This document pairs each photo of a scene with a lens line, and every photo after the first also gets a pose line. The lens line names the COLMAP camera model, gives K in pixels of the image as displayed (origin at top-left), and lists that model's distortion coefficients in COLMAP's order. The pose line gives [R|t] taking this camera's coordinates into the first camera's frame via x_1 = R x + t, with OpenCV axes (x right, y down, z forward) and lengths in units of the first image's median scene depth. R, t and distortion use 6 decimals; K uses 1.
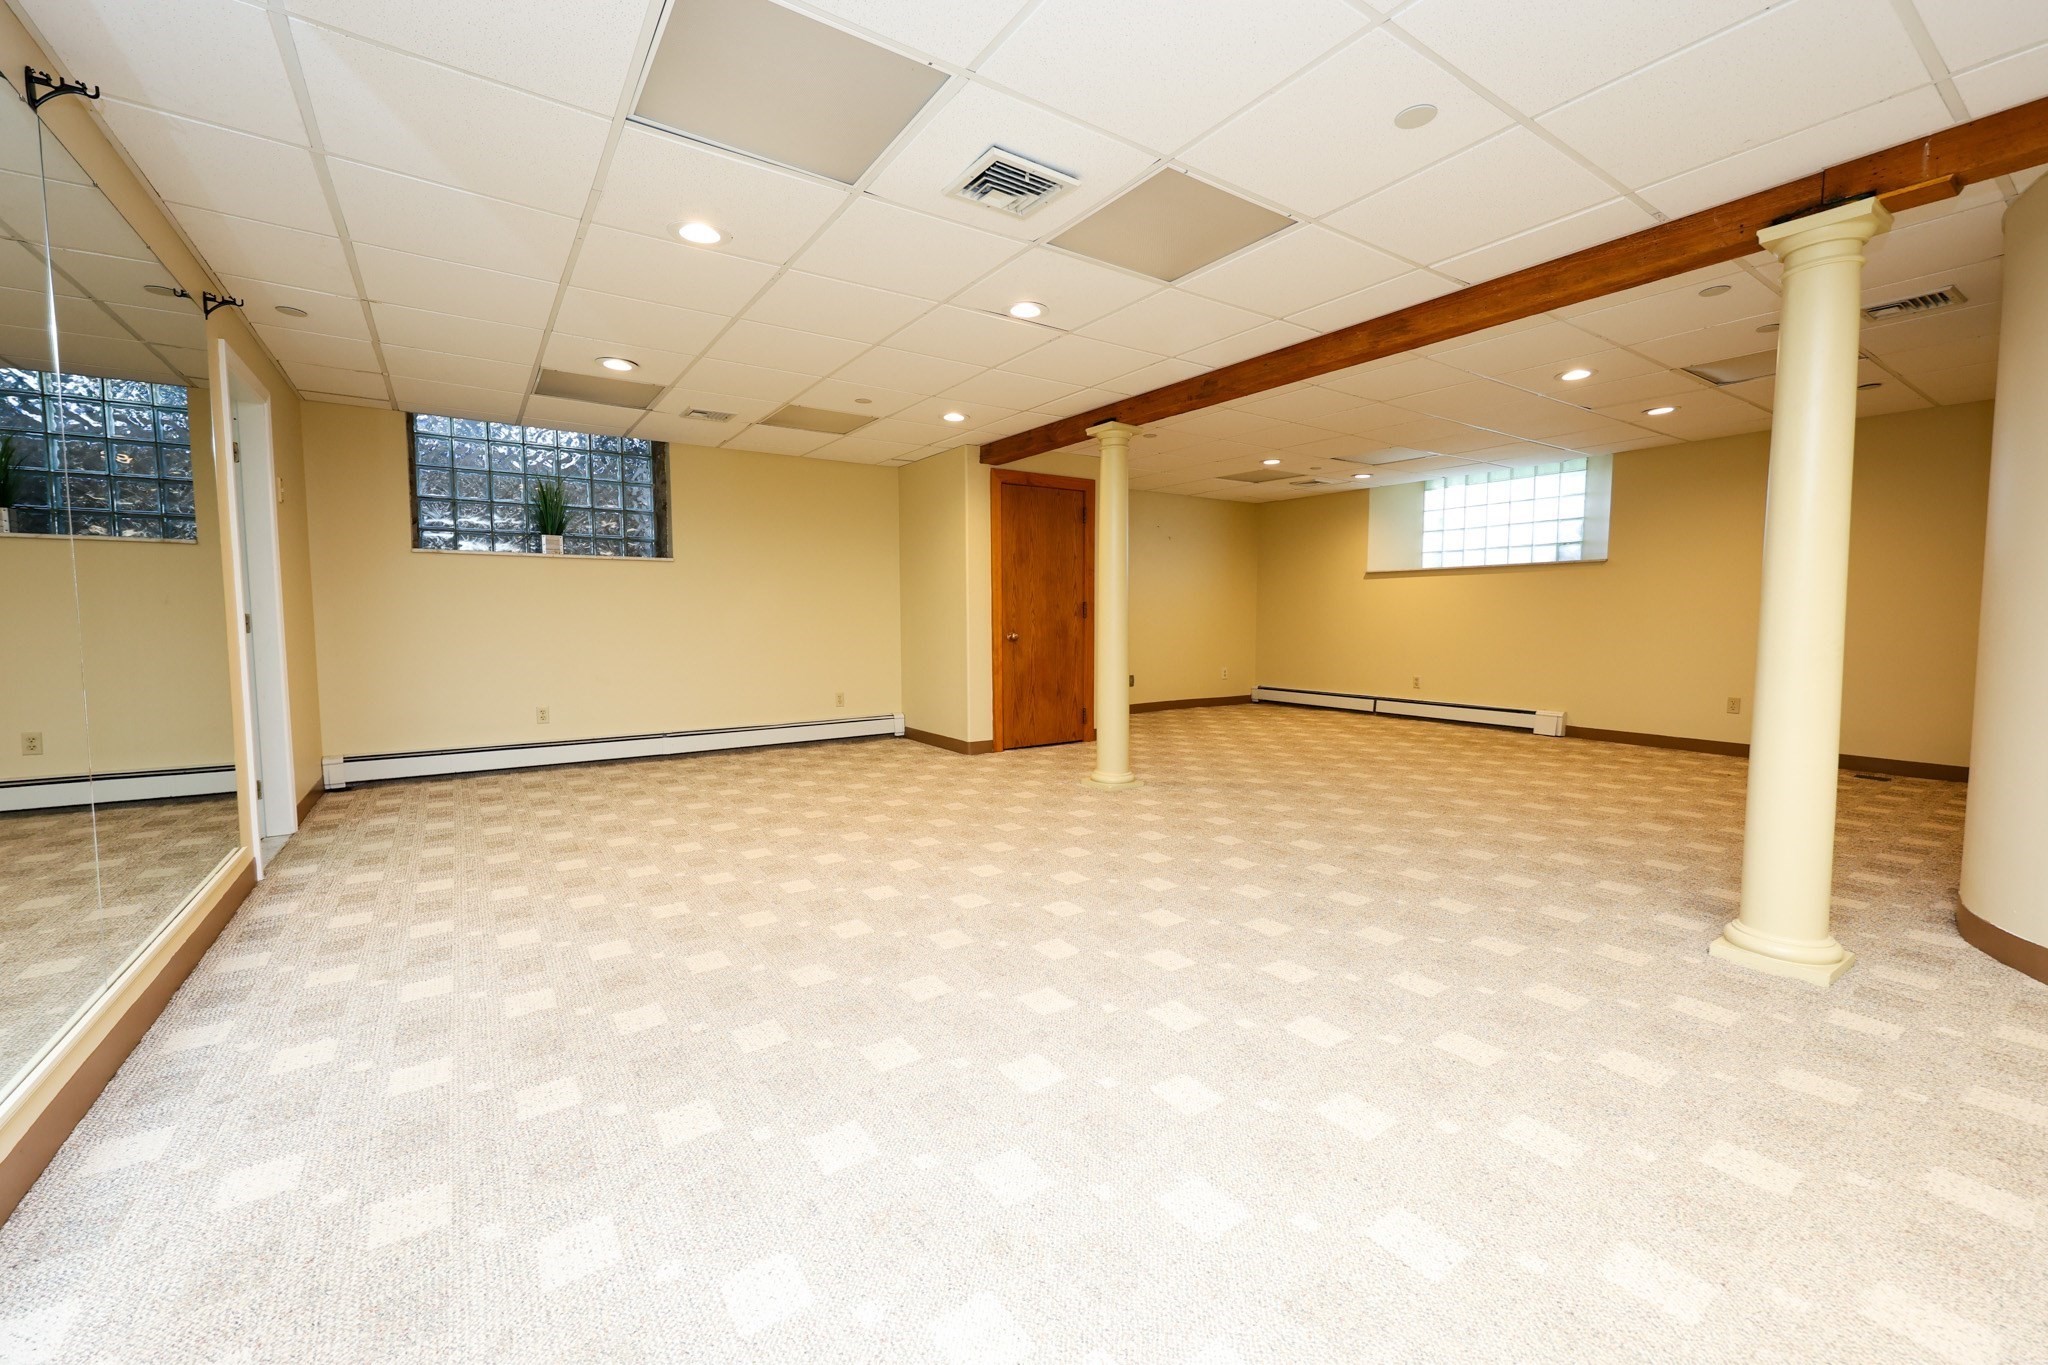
lens RADIAL K [[823.3, 0, 1028.8], [0, 823.3, 677.0], [0, 0, 1]] dist [-0.001840, 0.000257]
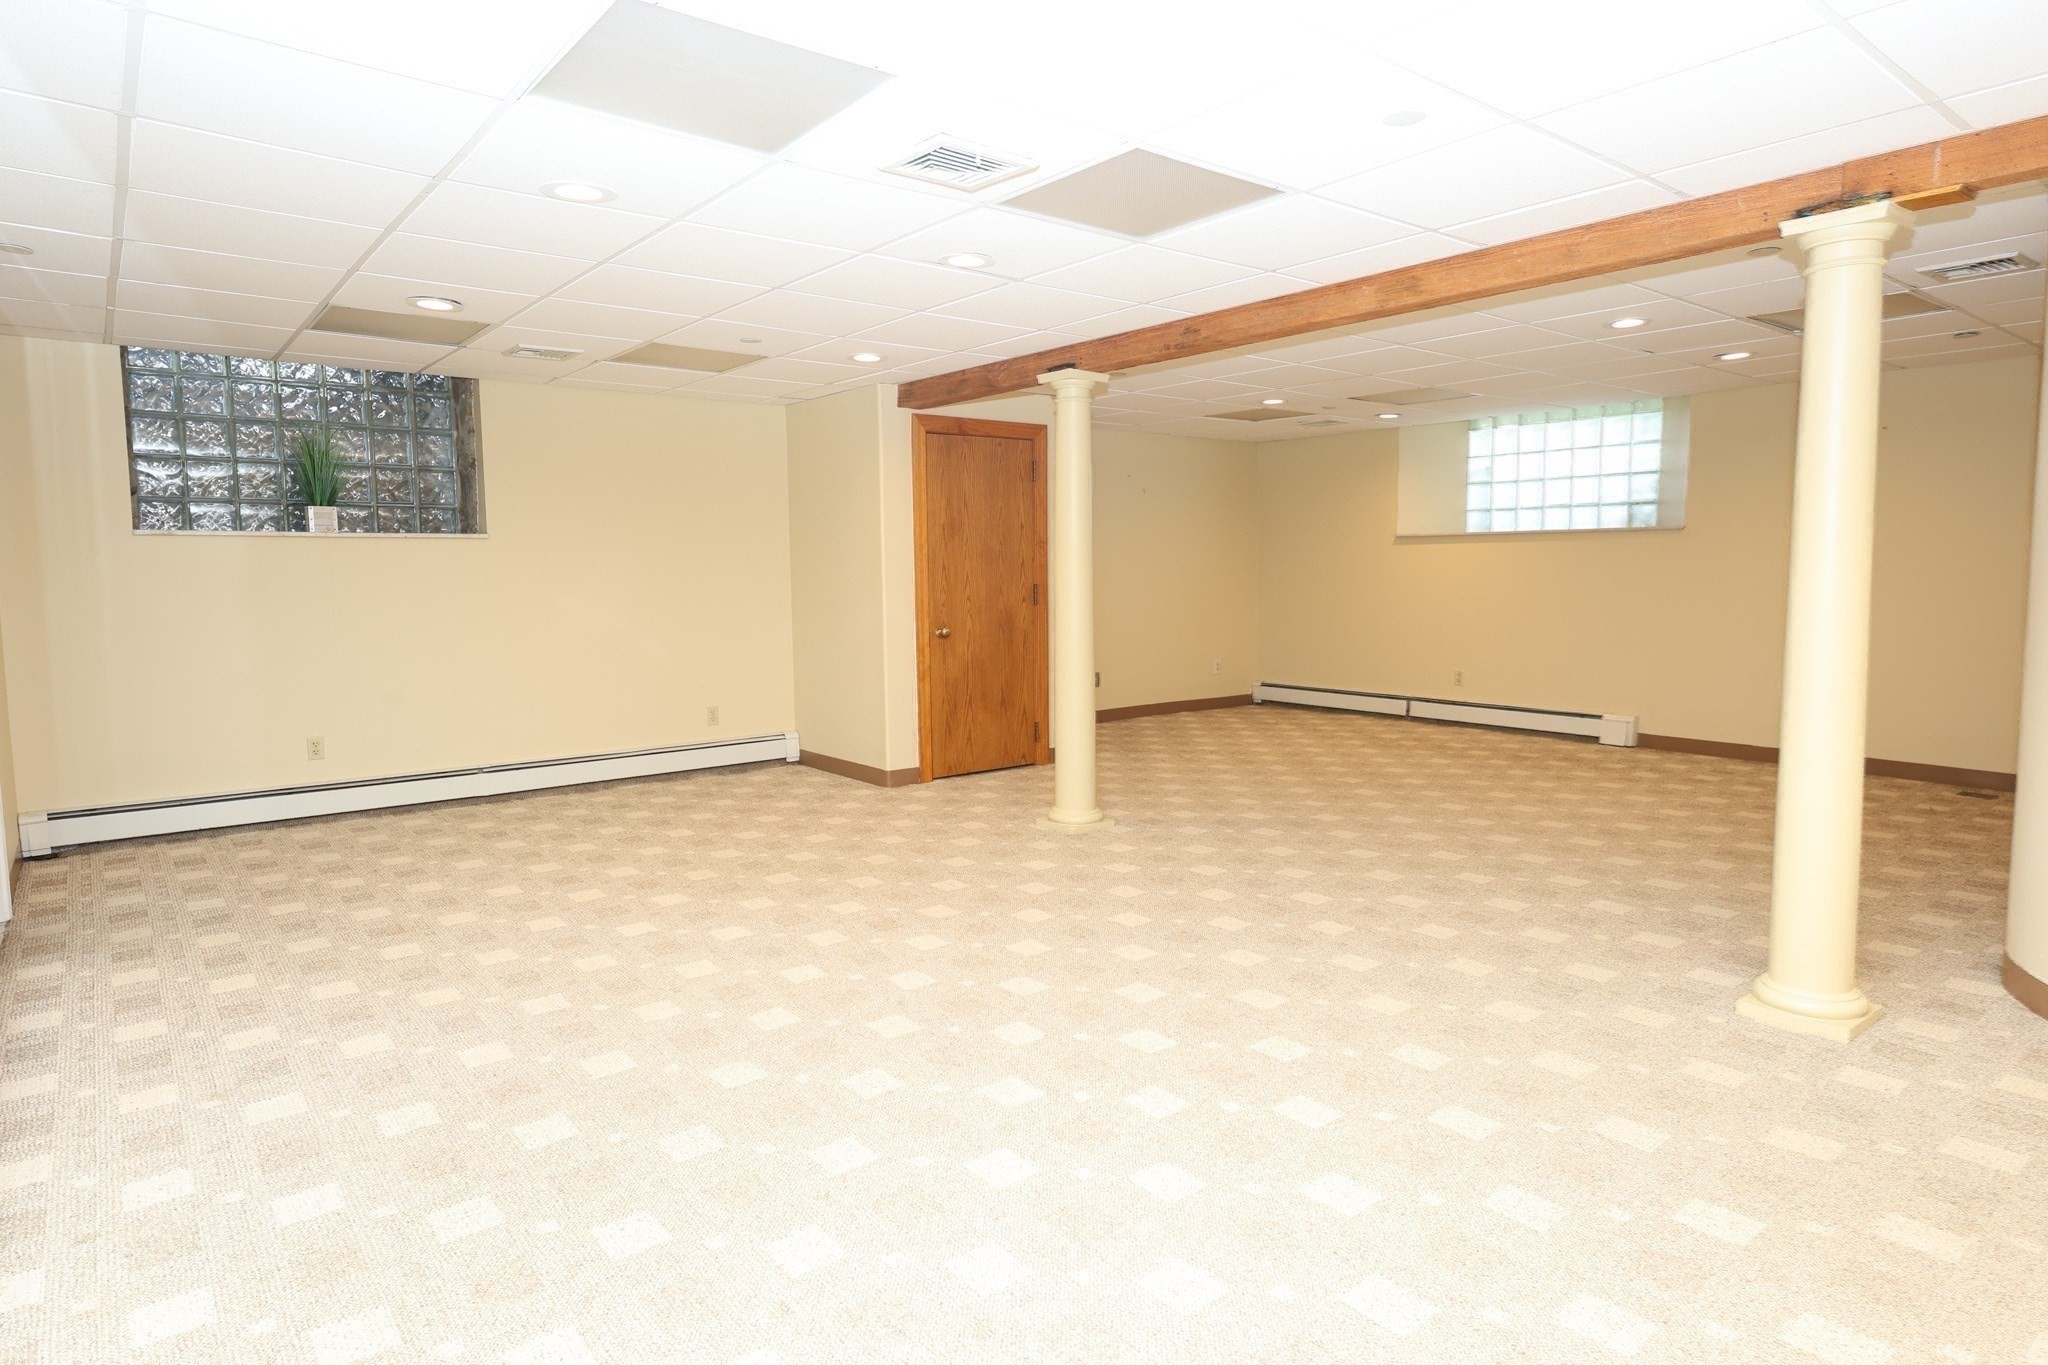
lens RADIAL K [[1160.0, 0, 1039.3], [0, 1160.0, 680.6], [0, 0, 1]] dist [0.001136, -0.000107]
pose [[0.996946, -0.014075, 0.076816, -0.022033], [0.012265, 0.999637, 0.023988, -0.045393], [-0.077126, -0.022972, 0.996757, -0.136919]]
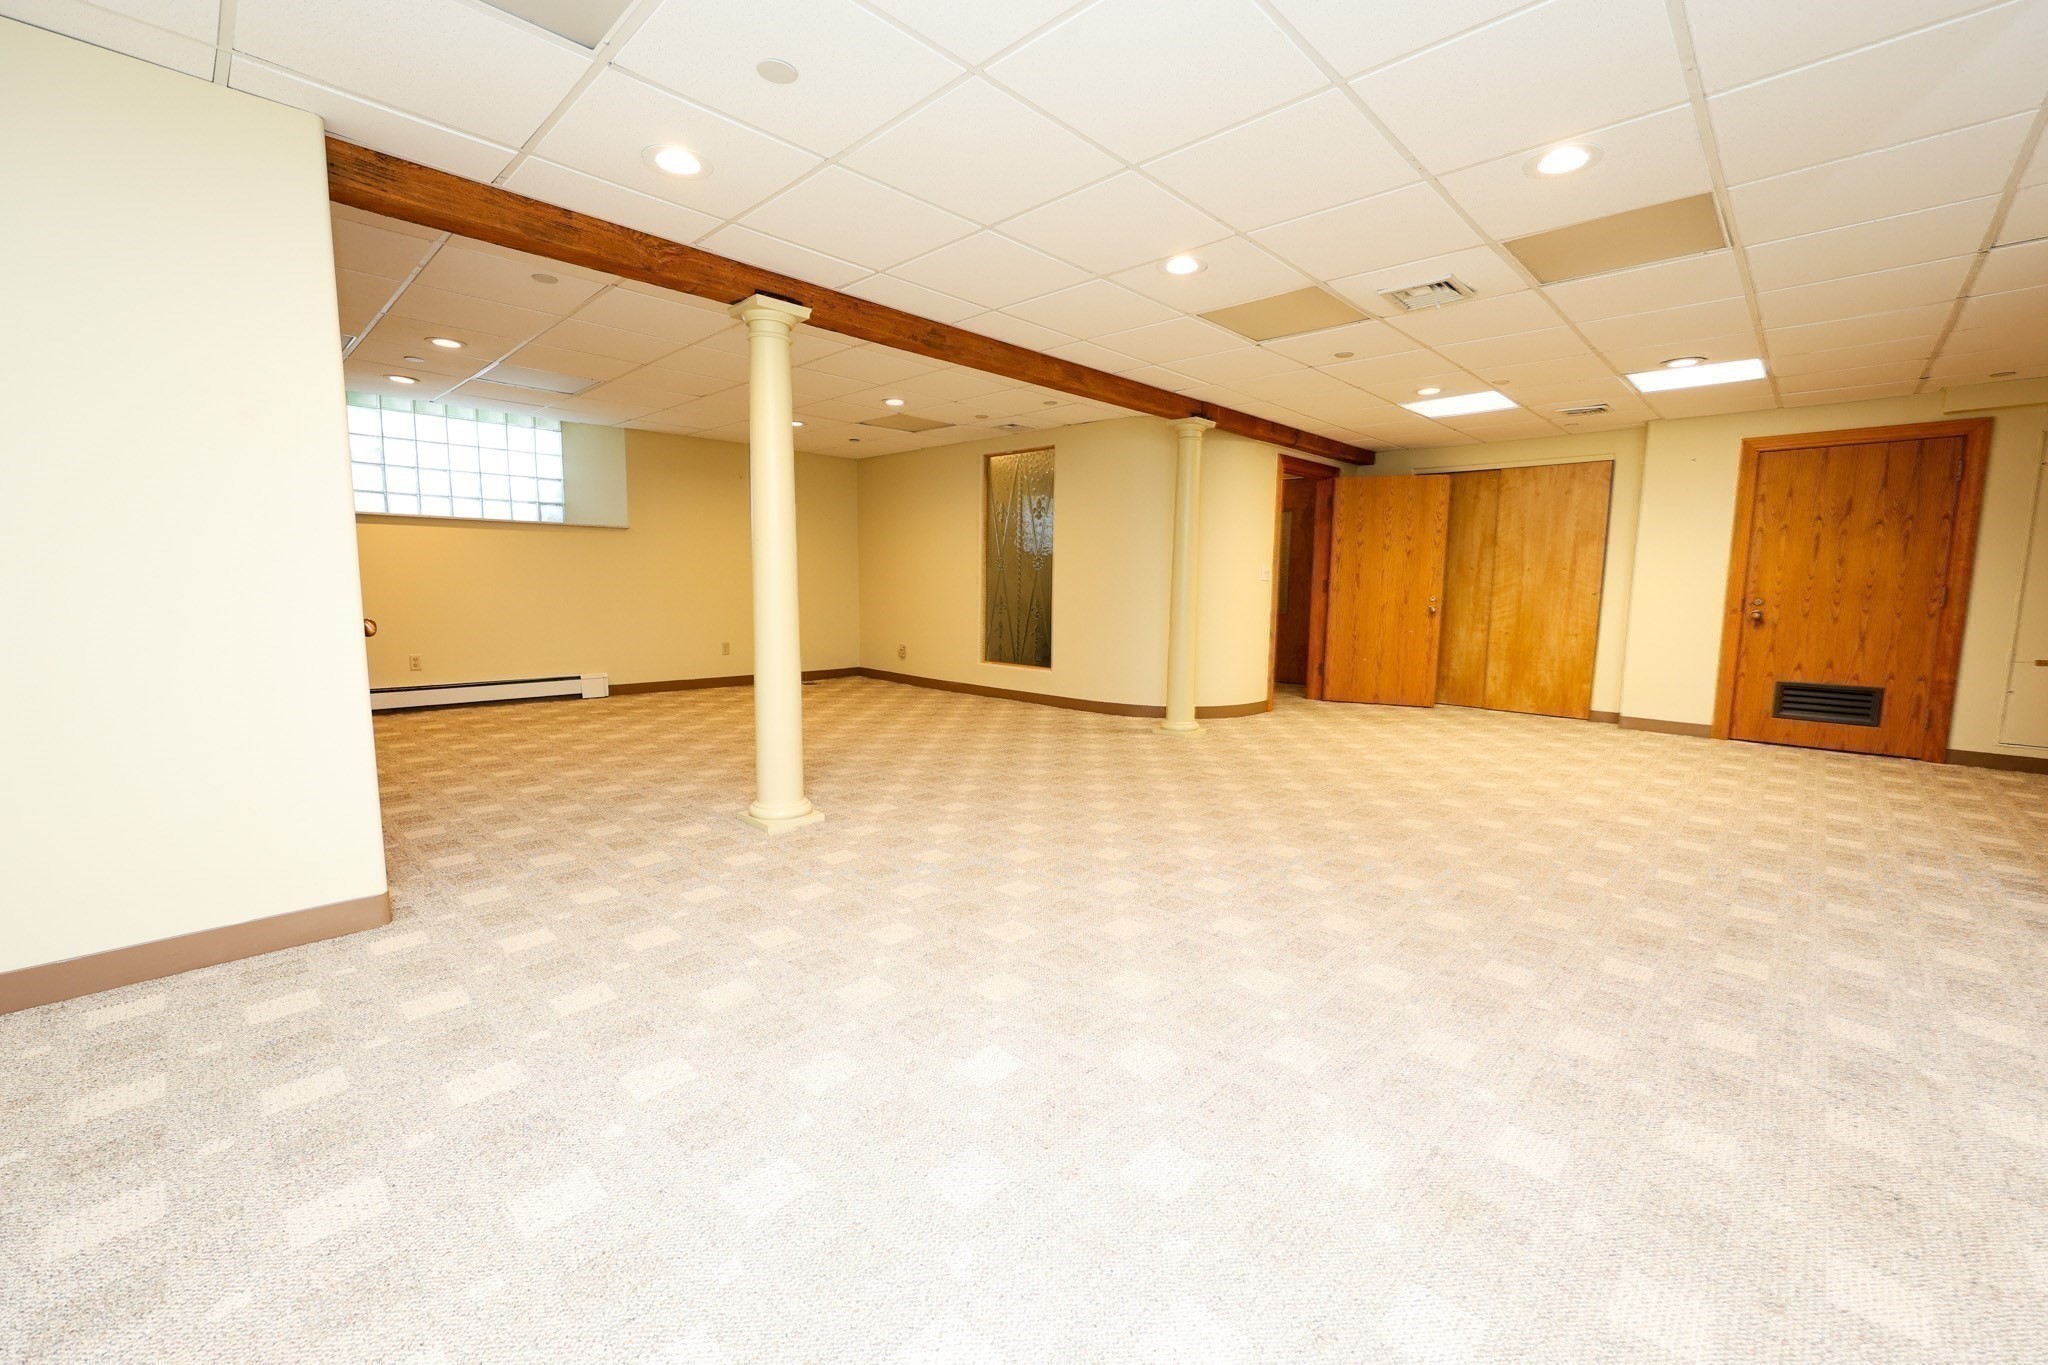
lens RADIAL K [[823.3, 0, 1033.9], [0, 823.3, 677.0], [0, 0, 1]] dist [-0.001840, 0.000257]
pose [[-0.199552, -0.113676, 0.973271, -0.794940], [0.060662, 0.989910, 0.128057, -0.088439], [-0.978008, 0.084594, -0.190643, 1.161177]]
